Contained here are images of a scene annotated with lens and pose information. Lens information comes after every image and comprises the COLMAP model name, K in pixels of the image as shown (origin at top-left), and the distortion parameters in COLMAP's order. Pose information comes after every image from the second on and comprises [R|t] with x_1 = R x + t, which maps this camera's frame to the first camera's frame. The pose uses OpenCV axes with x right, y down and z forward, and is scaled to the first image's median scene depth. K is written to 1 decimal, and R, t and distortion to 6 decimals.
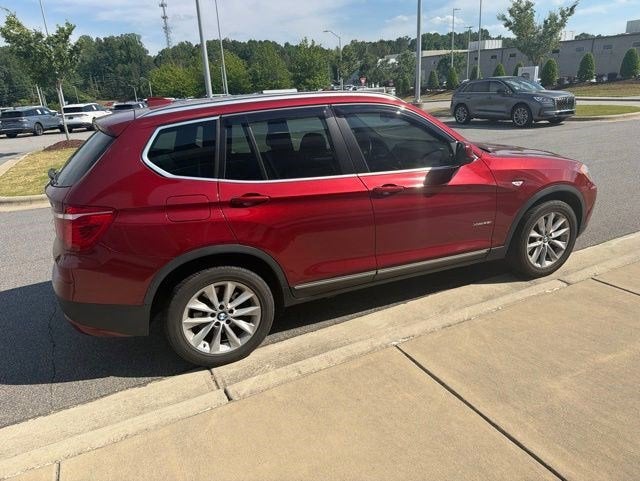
lens RADIAL K [[454.5, 0, 323.2], [0, 454.5, 240.3], [0, 0, 1]] dist [0.030394, -0.033651]
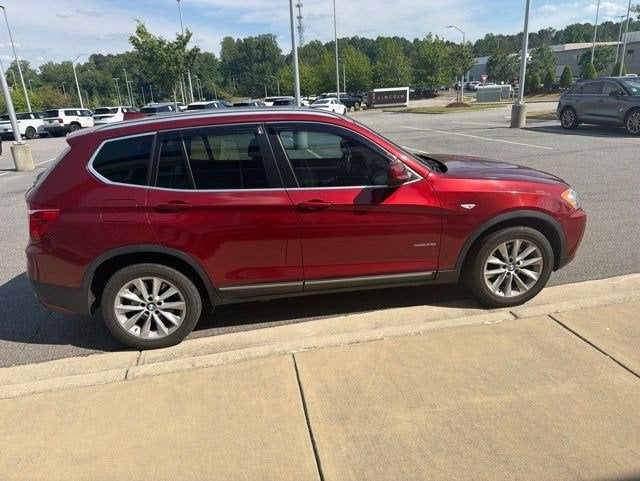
lens RADIAL K [[454.5, 0, 319.7], [0, 454.5, 243.1], [0, 0, 1]] dist [0.030394, -0.033651]
pose [[0.963585, 0.087523, -0.252675, 0.345067], [-0.084438, 0.996162, 0.023048, -0.040174], [0.253722, -0.000874, 0.967277, -0.000190]]
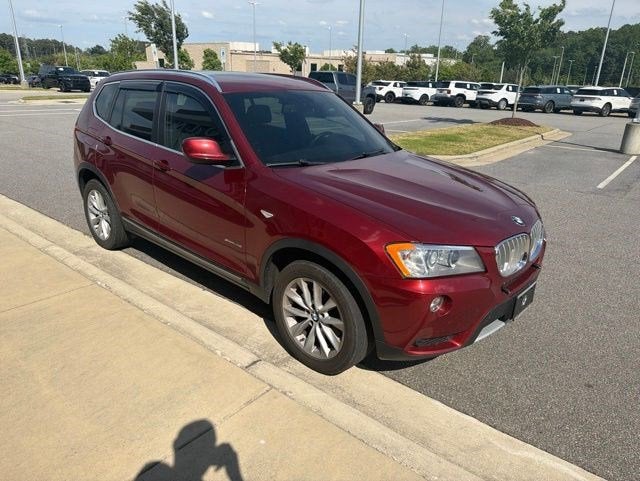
lens RADIAL K [[454.5, 0, 320.2], [0, 454.5, 240.9], [0, 0, 1]] dist [0.030394, -0.033651]
pose [[0.405833, 0.374314, -0.833779, 1.022858], [-0.340346, 0.908565, 0.242228, -0.274729], [0.848212, 0.185469, 0.496122, 0.660643]]
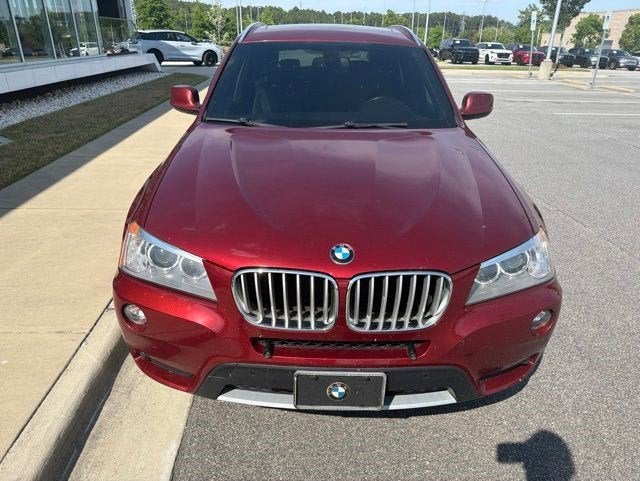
lens RADIAL K [[454.5, 0, 317.1], [0, 454.5, 234.2], [0, 0, 1]] dist [0.030394, -0.033651]
pose [[-0.398422, 0.405040, -0.822923, 0.886740], [-0.288018, 0.796577, 0.531518, -0.448144], [0.870807, 0.448785, -0.200715, 1.286211]]
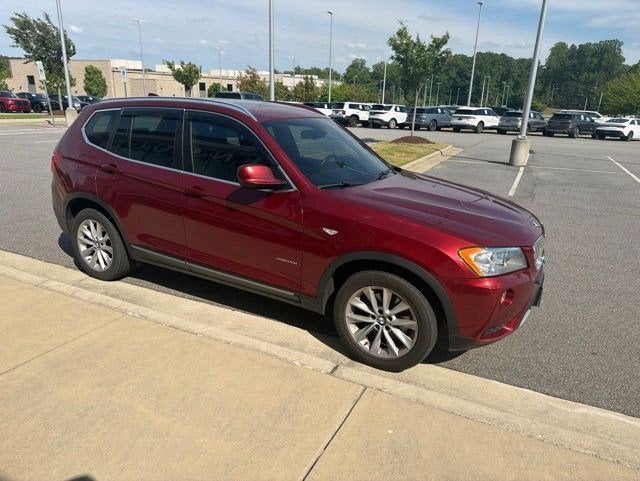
lens RADIAL K [[454.5, 0, 315.2], [0, 454.5, 243.7], [0, 0, 1]] dist [0.030394, -0.033651]
pose [[0.603136, 0.313859, -0.733293, 0.943785], [-0.318417, 0.937641, 0.139424, -0.194602], [0.731326, 0.149401, 0.665464, 0.405571]]
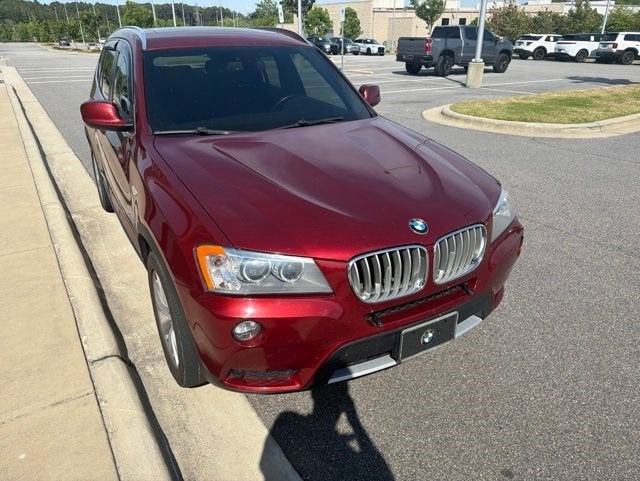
lens RADIAL K [[454.5, 0, 316.8], [0, 454.5, 233.9], [0, 0, 1]] dist [0.030394, -0.033651]
pose [[0.108454, 0.451551, -0.885629, 0.978768], [-0.319989, 0.859327, 0.398955, -0.383727], [0.941193, 0.240123, 0.237689, 1.024982]]
